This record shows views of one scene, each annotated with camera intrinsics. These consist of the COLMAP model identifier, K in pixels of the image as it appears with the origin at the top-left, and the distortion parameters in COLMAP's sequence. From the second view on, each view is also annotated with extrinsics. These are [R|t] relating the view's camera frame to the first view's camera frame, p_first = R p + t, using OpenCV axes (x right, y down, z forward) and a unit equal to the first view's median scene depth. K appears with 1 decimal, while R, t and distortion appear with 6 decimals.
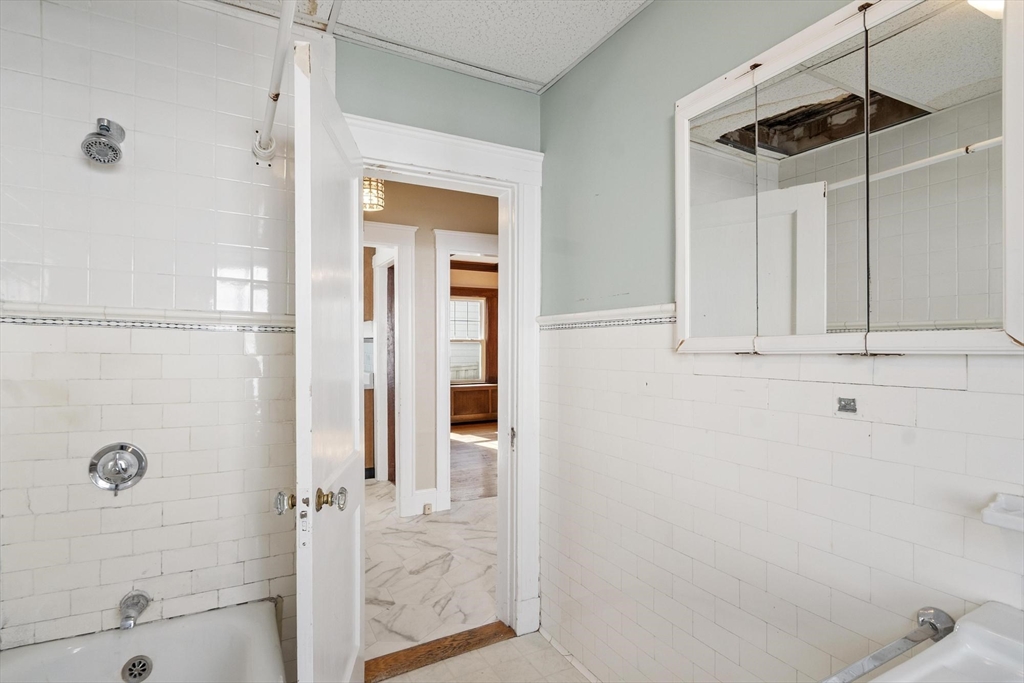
lens RADIAL K [[502.8, 0, 509.3], [0, 502.8, 343.4], [0, 0, 1]] dist [-0.000911, -0.000027]
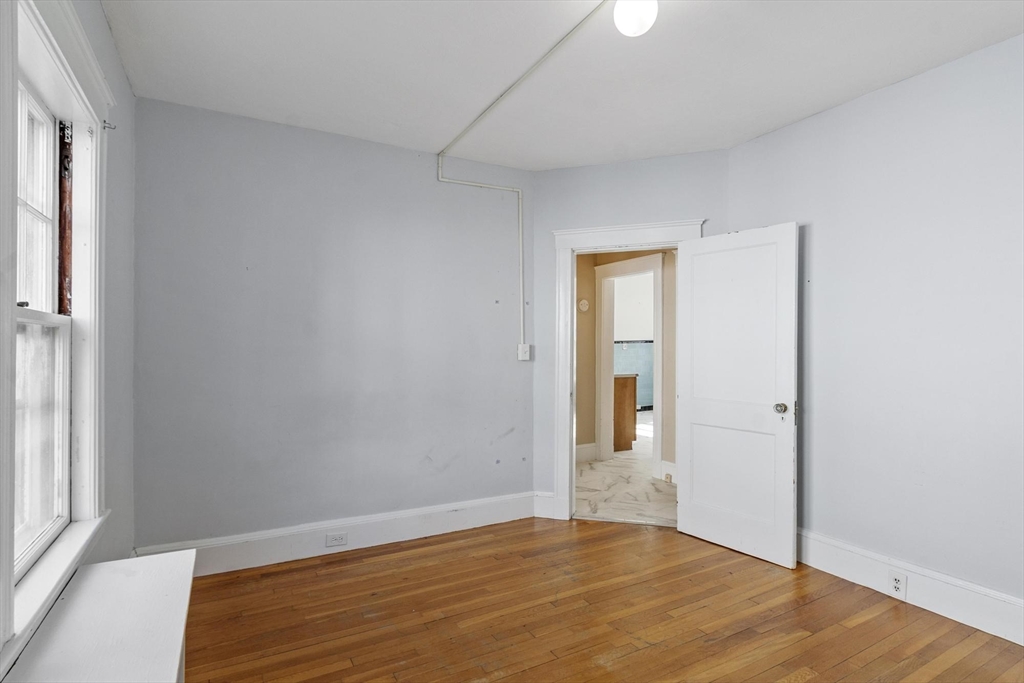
lens RADIAL K [[519.0, 0, 510.5], [0, 519.0, 343.8], [0, 0, 1]] dist [-0.006057, 0.000786]
pose [[0.015934, -0.001809, -0.999871, 1.272160], [0.002990, 0.999994, -0.001762, -0.004491], [0.999869, -0.002962, 0.015939, 0.665721]]
